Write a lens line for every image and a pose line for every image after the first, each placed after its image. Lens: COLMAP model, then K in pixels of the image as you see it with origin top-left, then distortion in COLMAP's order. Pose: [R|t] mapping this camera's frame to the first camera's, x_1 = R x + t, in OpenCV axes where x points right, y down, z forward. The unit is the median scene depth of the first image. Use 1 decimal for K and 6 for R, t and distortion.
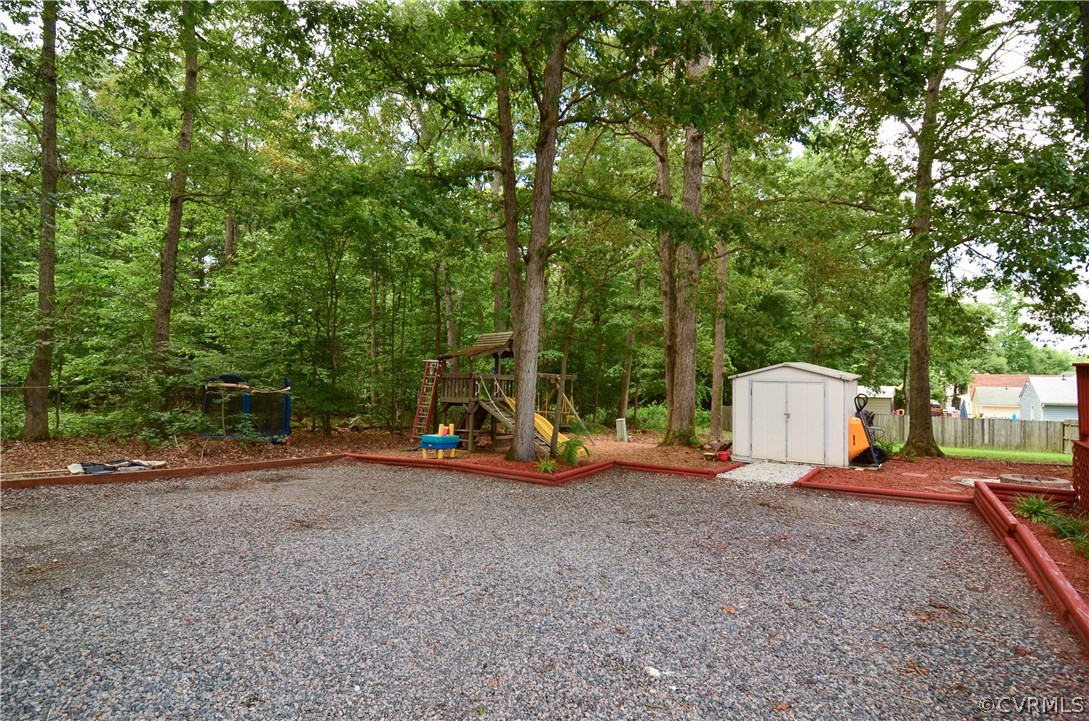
lens RADIAL K [[528.3, 0, 546.3], [0, 528.3, 363.4], [0, 0, 1]] dist [0.002688, -0.017578]
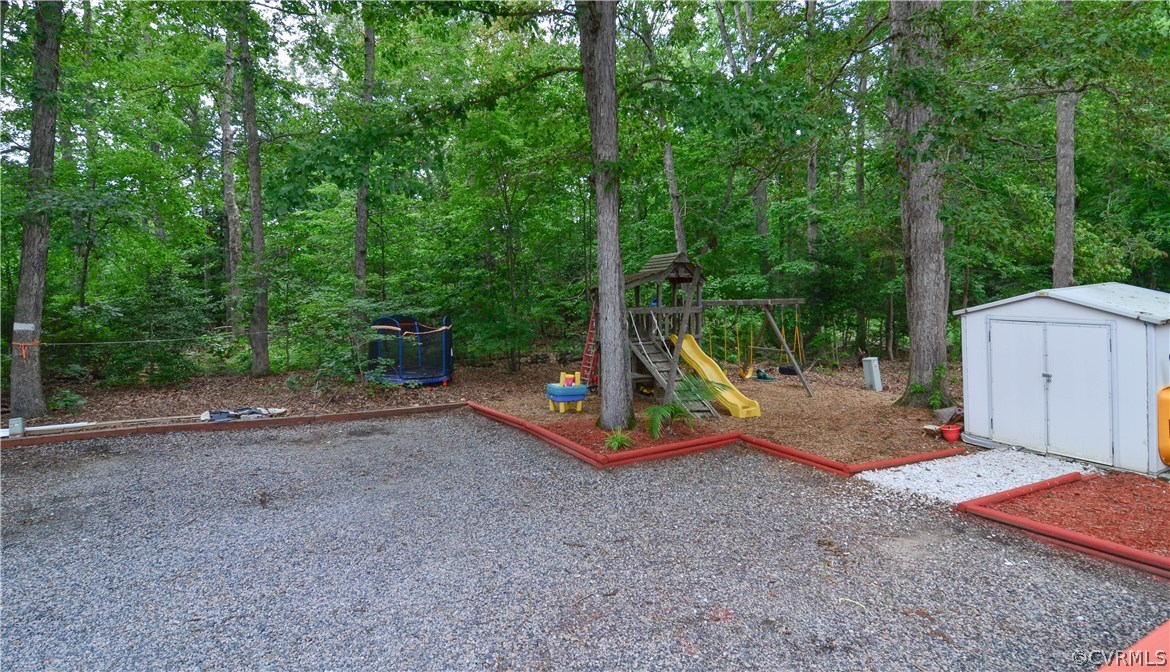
lens RADIAL K [[623.2, 0, 584.8], [0, 623.2, 292.7], [0, 0, 1]] dist [0.000401, -0.016264]
pose [[0.875390, -0.028976, -0.482547, 0.340925], [0.052694, 0.997974, 0.035664, -0.051947], [0.480536, -0.056648, 0.875143, 0.134422]]
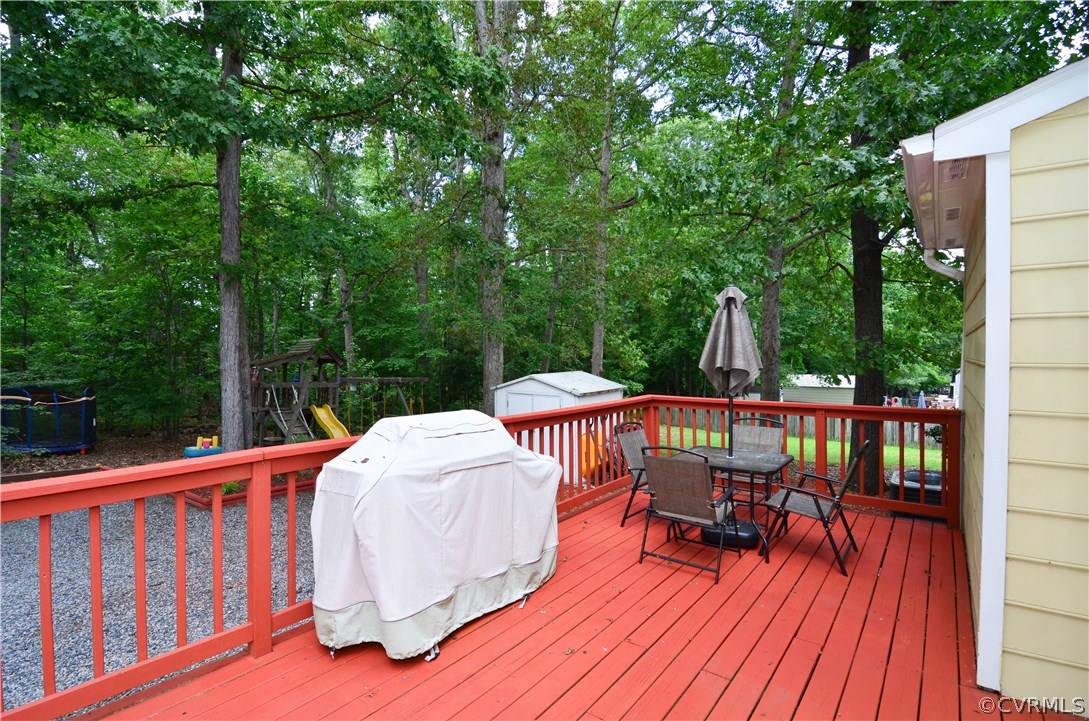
lens RADIAL K [[528.3, 0, 546.3], [0, 528.3, 363.4], [0, 0, 1]] dist [0.002688, -0.017578]
pose [[0.998400, -0.006334, -0.056193, 0.538779], [0.008176, 0.999435, 0.032615, -0.054414], [0.055954, -0.033022, 0.997887, 0.035760]]
